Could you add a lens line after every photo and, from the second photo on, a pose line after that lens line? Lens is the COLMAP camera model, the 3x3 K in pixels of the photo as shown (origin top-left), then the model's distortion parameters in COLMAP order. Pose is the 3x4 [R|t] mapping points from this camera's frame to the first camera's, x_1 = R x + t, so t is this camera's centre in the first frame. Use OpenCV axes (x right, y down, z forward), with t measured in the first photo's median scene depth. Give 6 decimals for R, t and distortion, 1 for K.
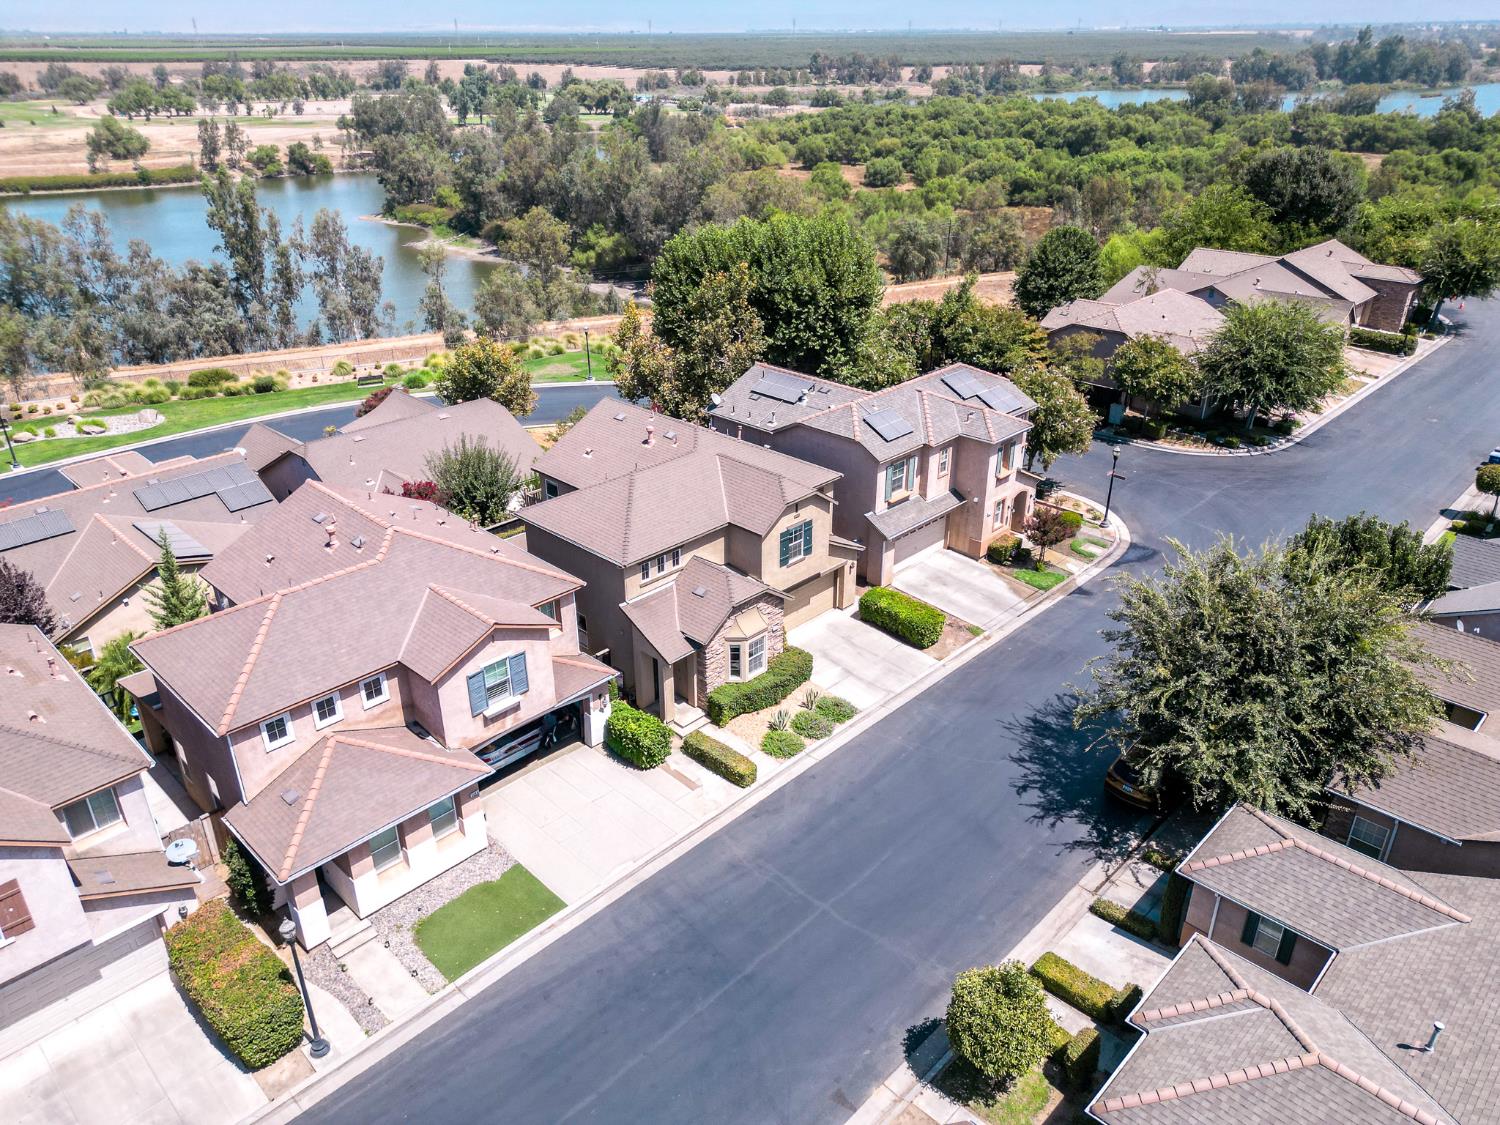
lens RADIAL K [[1055.1, 0, 747.6], [0, 1055.1, 563.4], [0, 0, 1]] dist [0.057463, -0.049421]
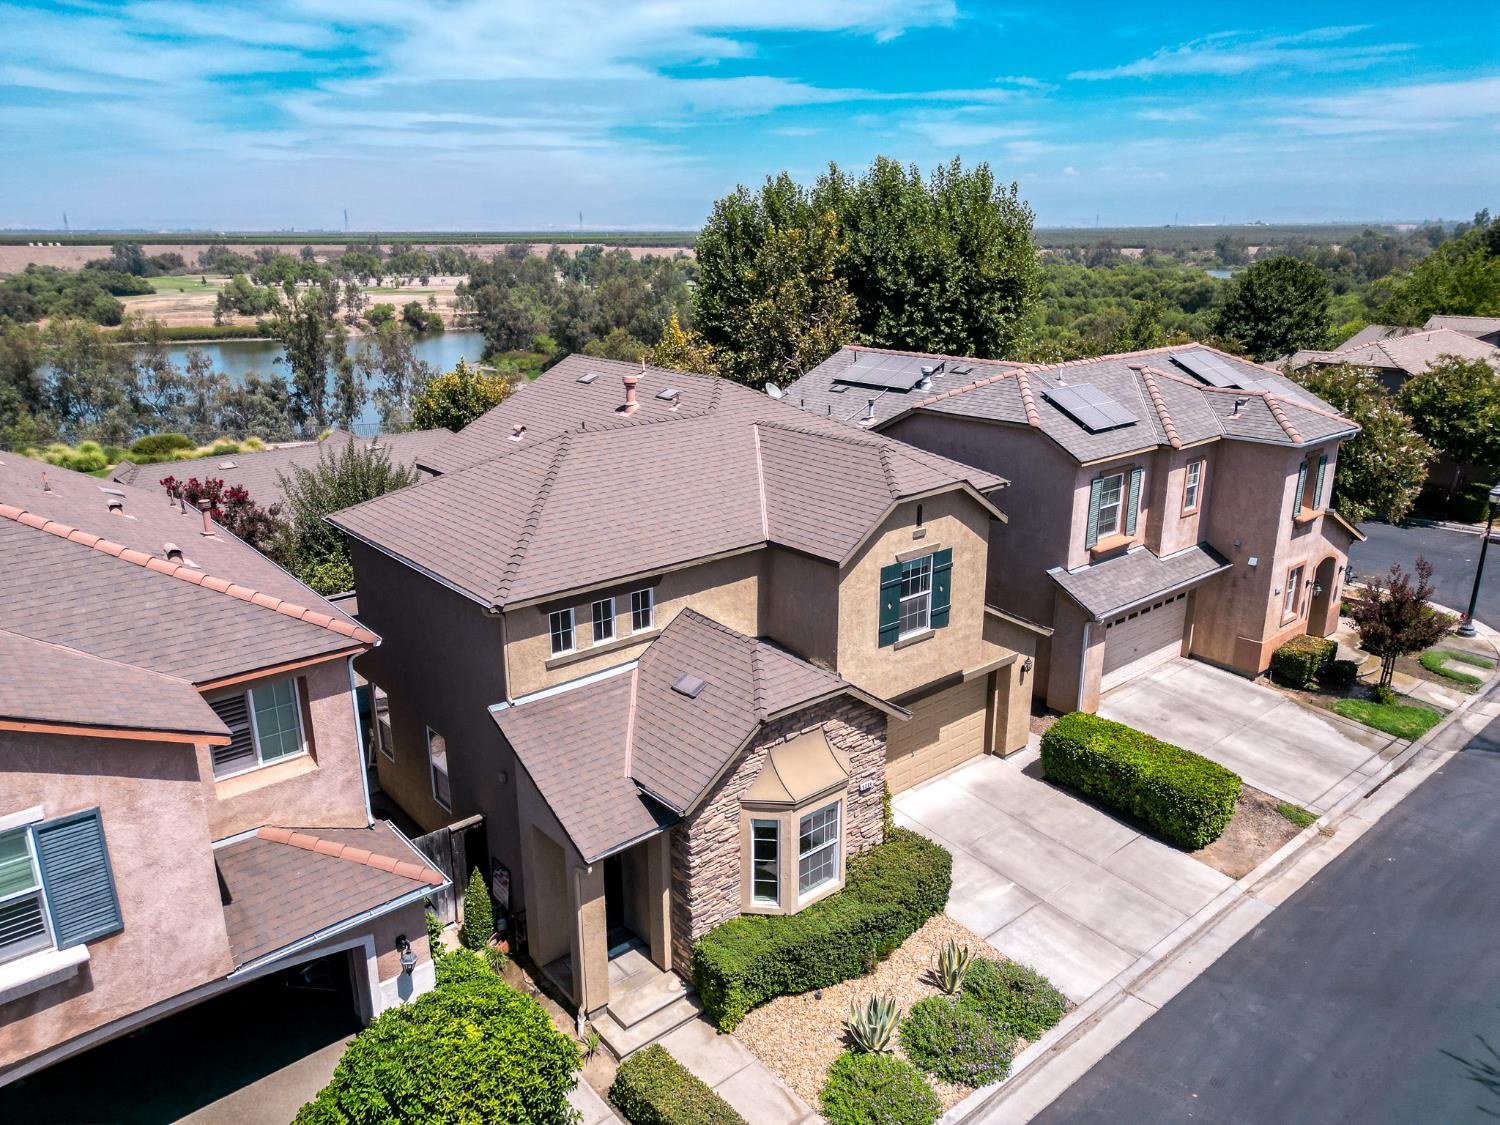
lens RADIAL K [[1055.1, 0, 752.3], [0, 1055.1, 557.3], [0, 0, 1]] dist [0.057463, -0.049421]
pose [[0.995974, 0.027424, -0.085340, 0.009727], [-0.041048, 0.985897, -0.162243, 0.028514], [0.079687, 0.165093, 0.983054, 0.375994]]
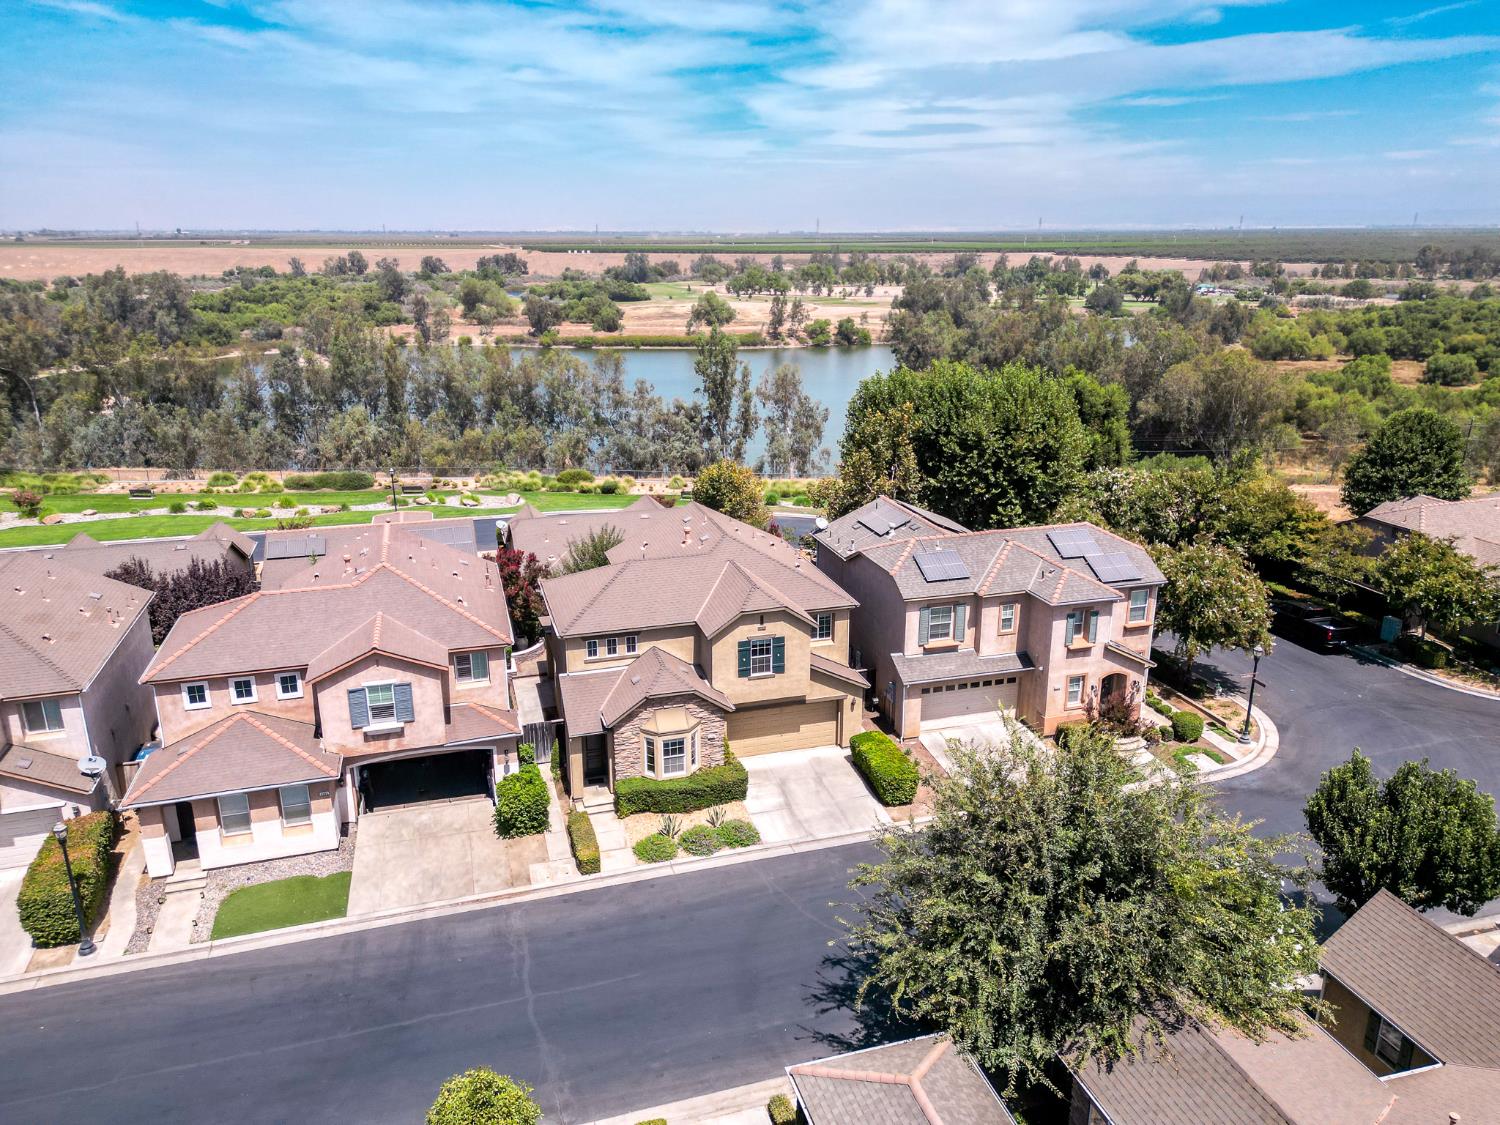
lens RADIAL K [[1055.1, 0, 747.9], [0, 1055.1, 561.7], [0, 0, 1]] dist [0.057463, -0.049421]
pose [[0.873837, 0.146904, -0.463496, 0.329115], [-0.218674, 0.970156, -0.104781, -0.000196], [0.434271, 0.192916, 0.879882, 0.084366]]
